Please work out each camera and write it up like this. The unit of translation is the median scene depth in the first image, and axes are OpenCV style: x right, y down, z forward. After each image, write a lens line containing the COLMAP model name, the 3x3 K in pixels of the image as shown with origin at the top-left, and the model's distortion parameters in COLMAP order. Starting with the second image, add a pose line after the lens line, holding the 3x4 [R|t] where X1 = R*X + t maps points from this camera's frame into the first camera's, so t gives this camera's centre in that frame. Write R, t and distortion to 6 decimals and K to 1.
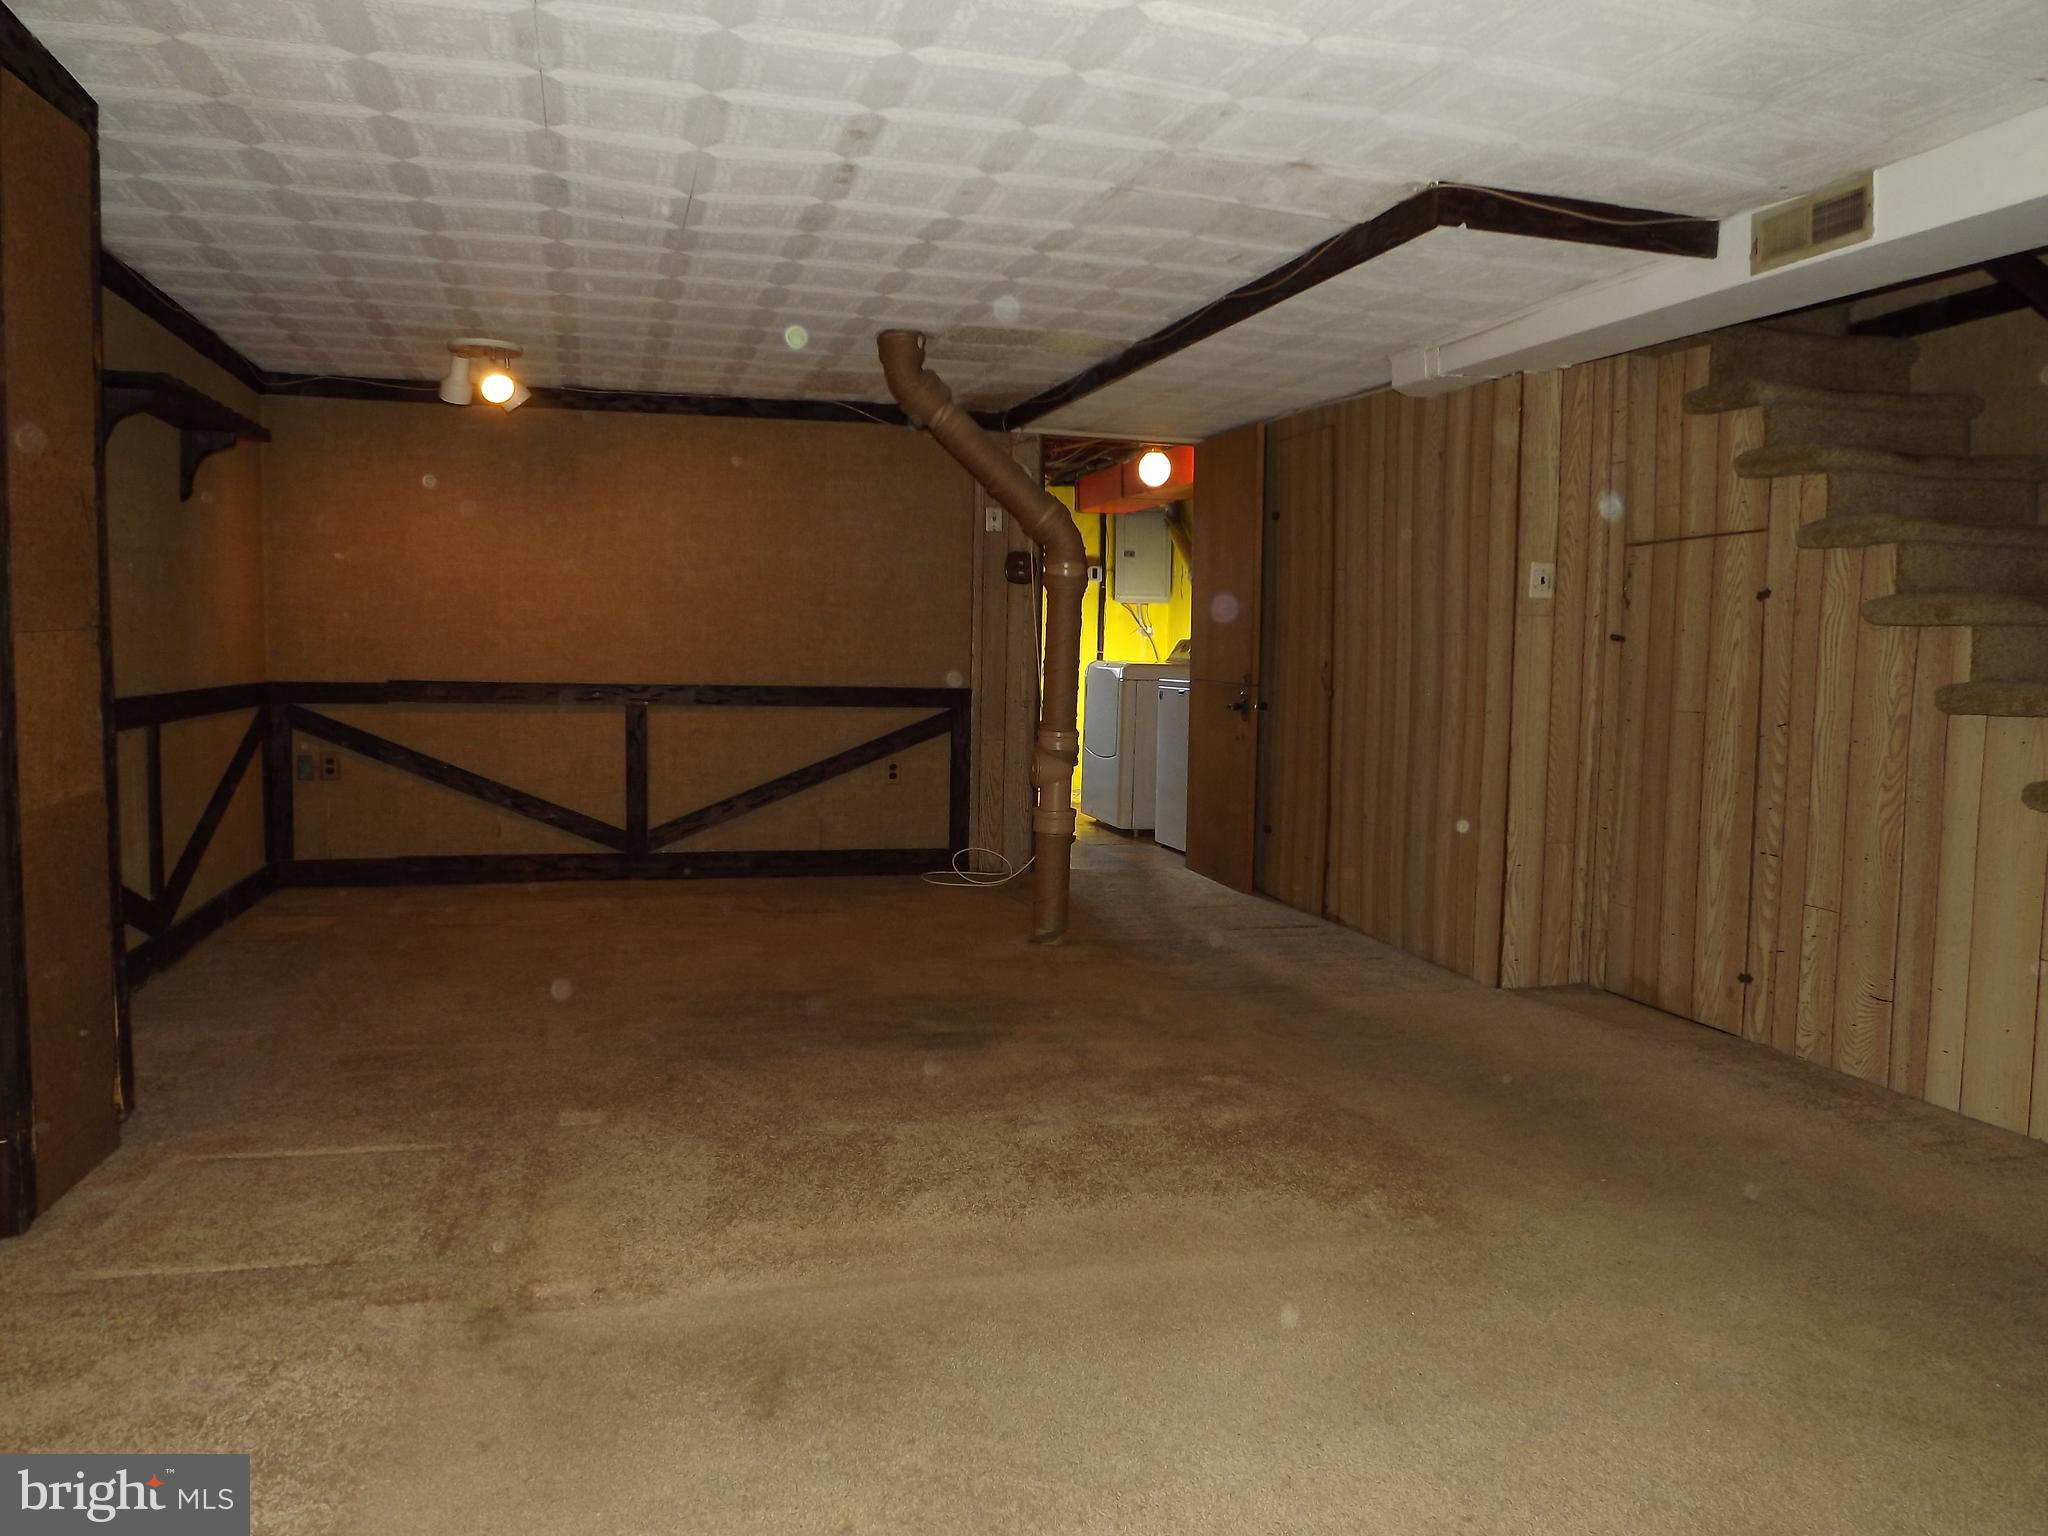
lens RADIAL K [[1465.9, 0, 1025.3], [0, 1465.9, 763.6], [0, 0, 1]] dist [-0.077398, 0.025596]
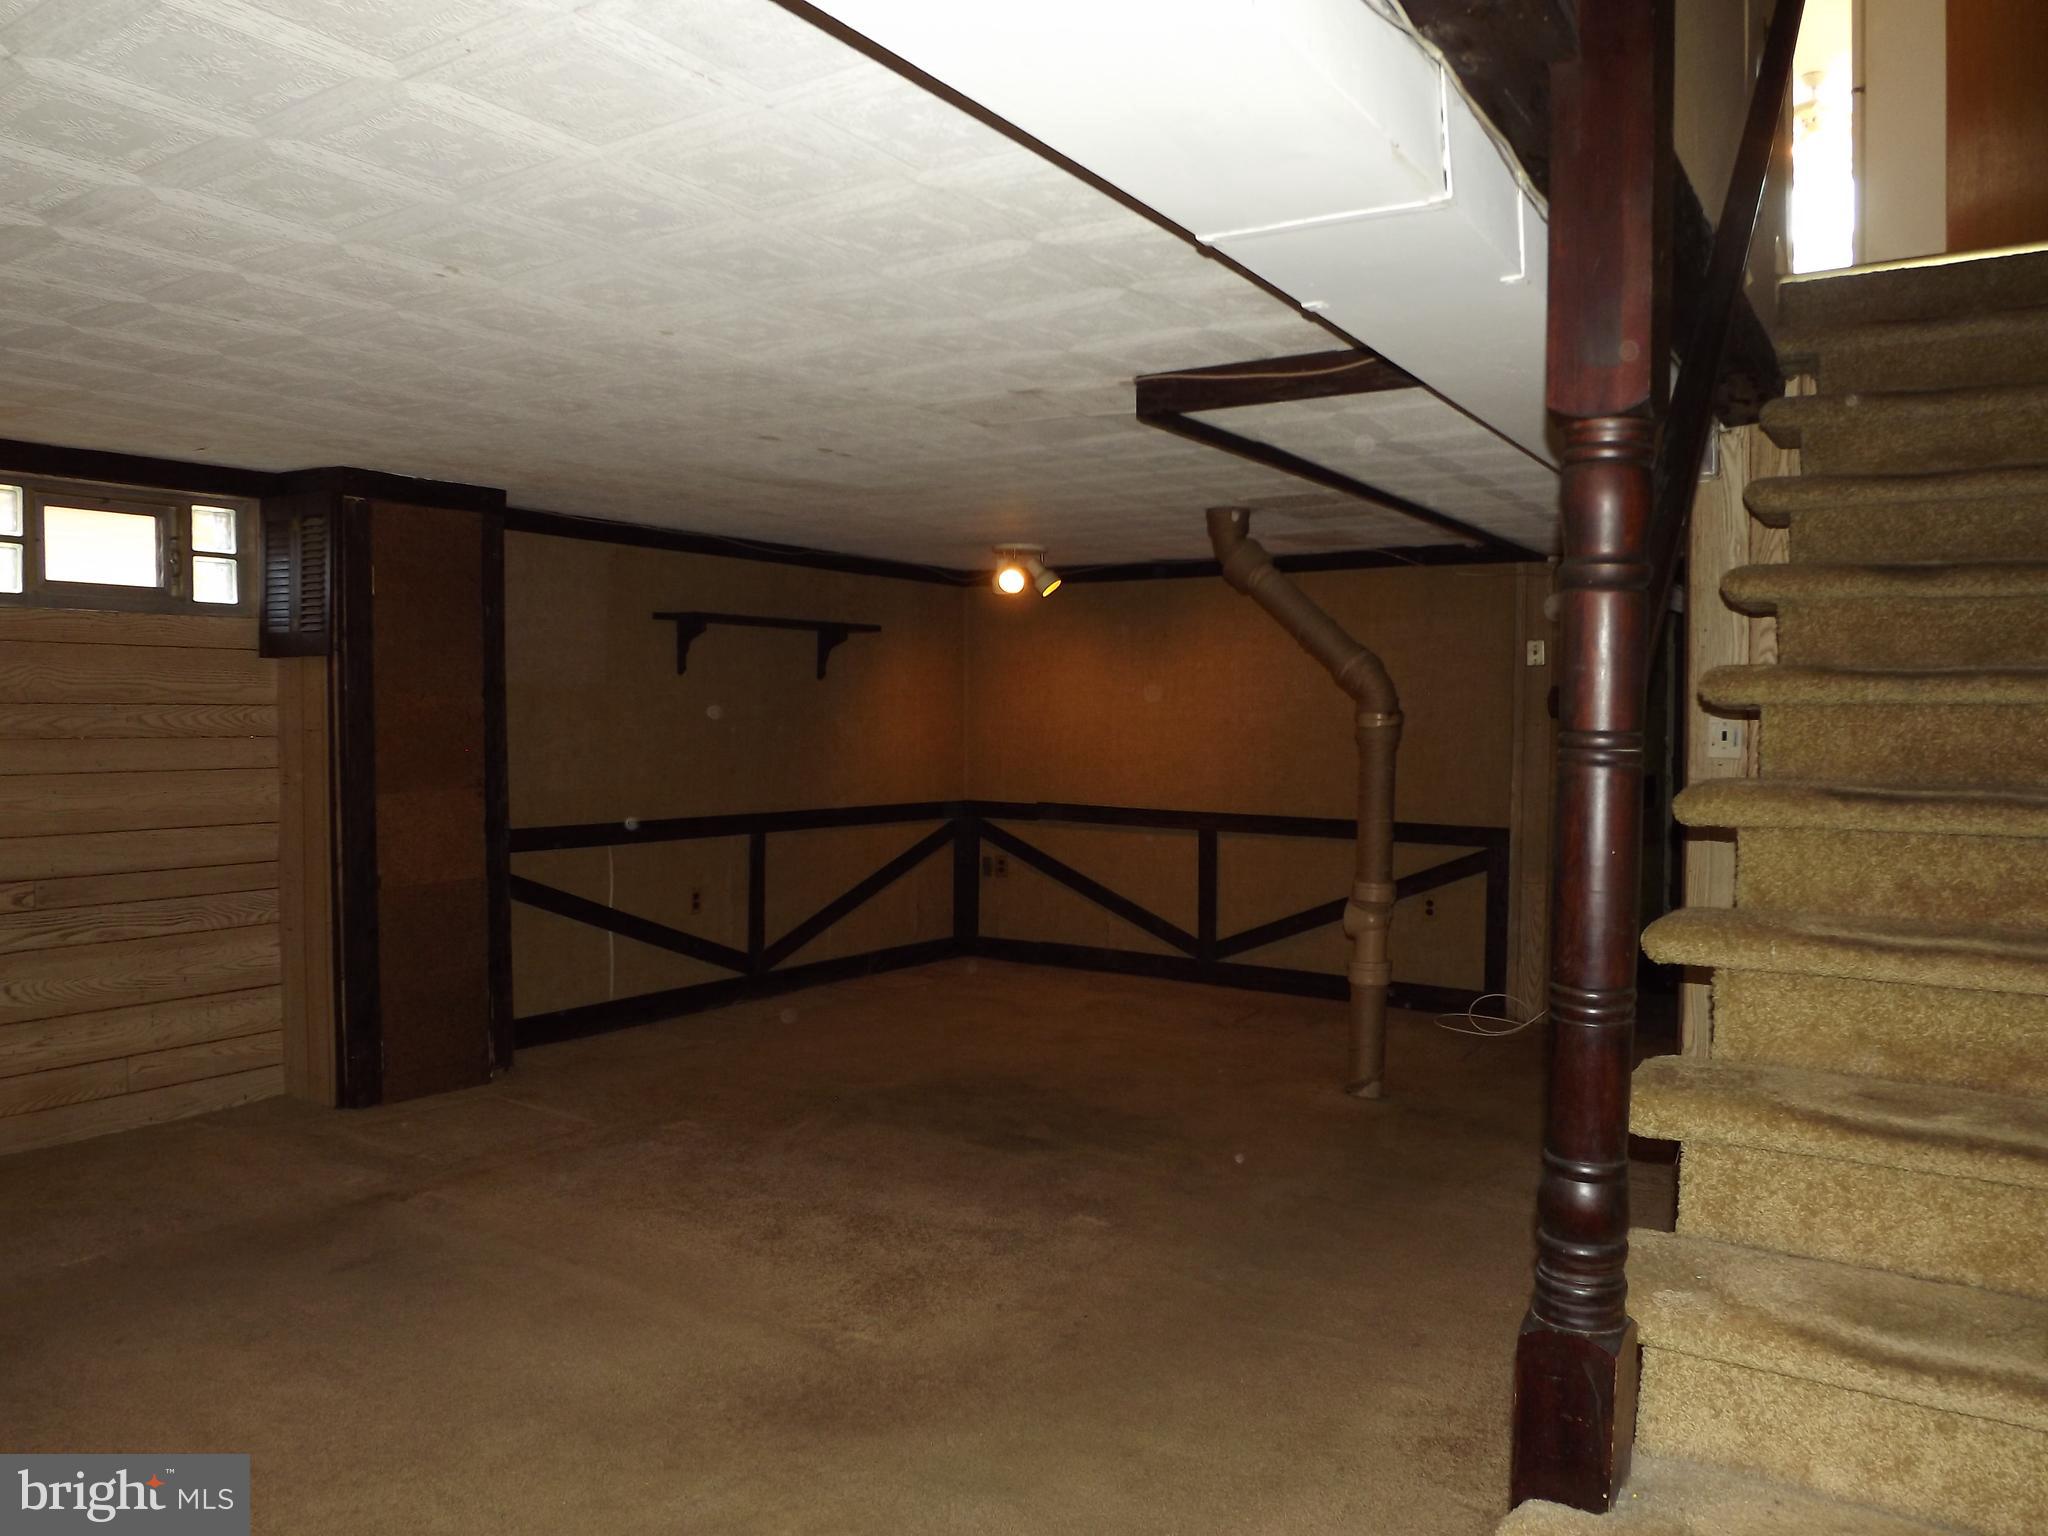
lens RADIAL K [[1465.9, 0, 1029.5], [0, 1465.9, 772.5], [0, 0, 1]] dist [-0.077398, 0.025596]
pose [[0.660856, 0.016887, -0.750322, 0.500419], [-0.058592, 0.997856, -0.029147, -0.043840], [0.748222, 0.063224, 0.660429, 0.136857]]
